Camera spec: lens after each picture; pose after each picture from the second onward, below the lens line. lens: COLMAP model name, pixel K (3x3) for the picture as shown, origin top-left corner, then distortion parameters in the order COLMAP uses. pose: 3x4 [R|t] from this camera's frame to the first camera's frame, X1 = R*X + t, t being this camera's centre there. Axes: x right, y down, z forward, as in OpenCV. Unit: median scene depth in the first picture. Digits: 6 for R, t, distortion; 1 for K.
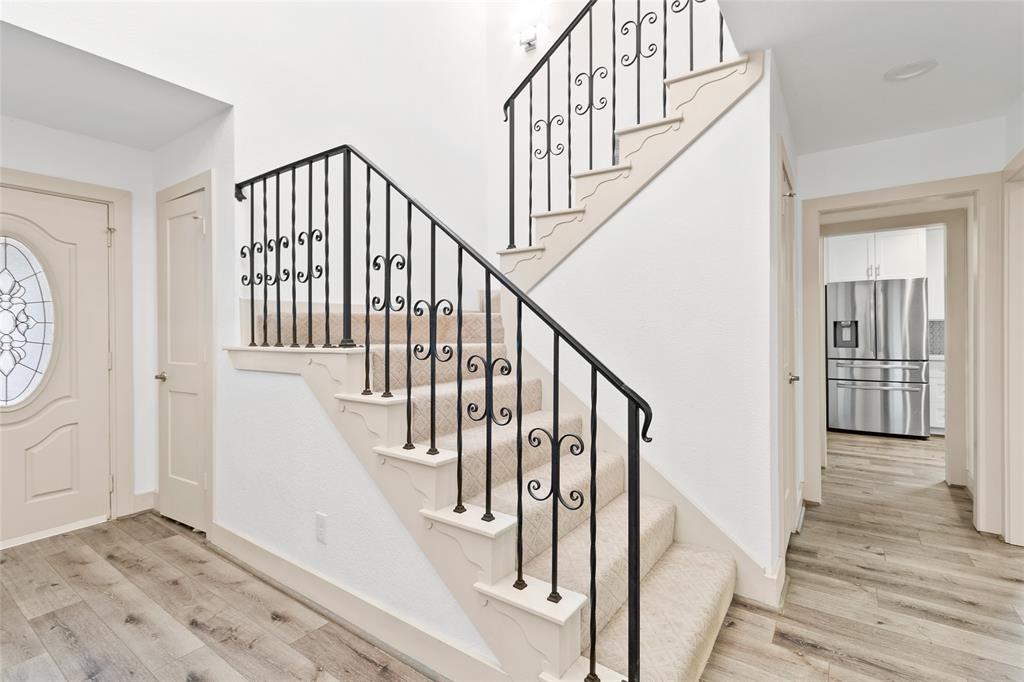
lens RADIAL K [[476.4, 0, 510.4], [0, 476.4, 330.5], [0, 0, 1]] dist [-0.001799, 0.000946]
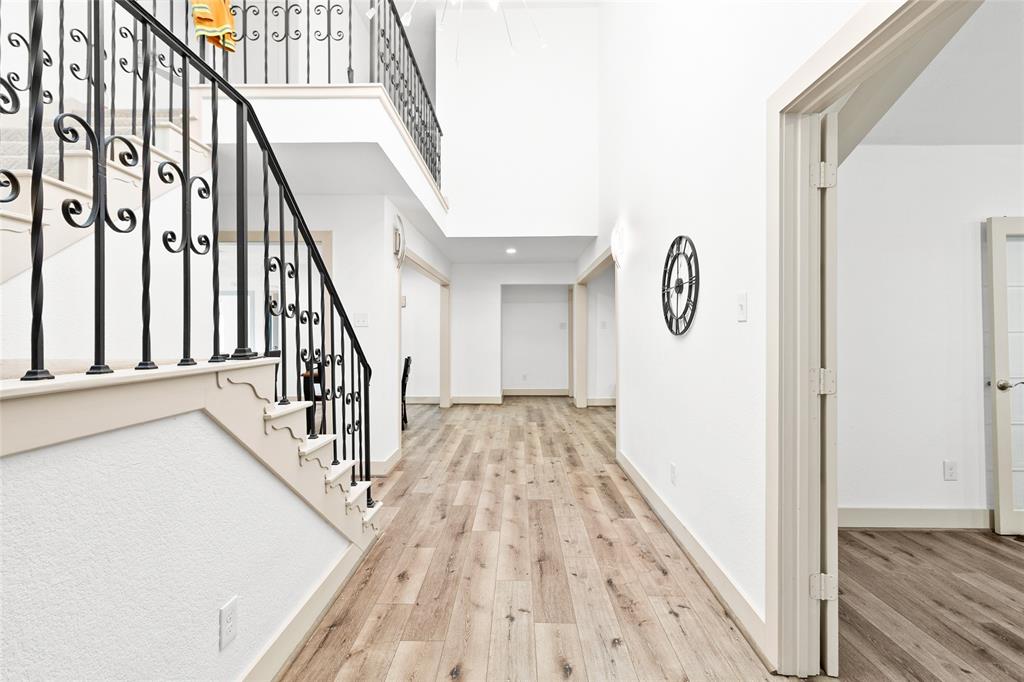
lens RADIAL K [[476.4, 0, 513.1], [0, 476.4, 333.7], [0, 0, 1]] dist [-0.001799, 0.000946]
pose [[-0.564889, 0.014415, 0.825041, -1.229370], [0.017434, 0.999833, -0.005532, 0.007845], [-0.824983, 0.011259, -0.565046, 1.064734]]
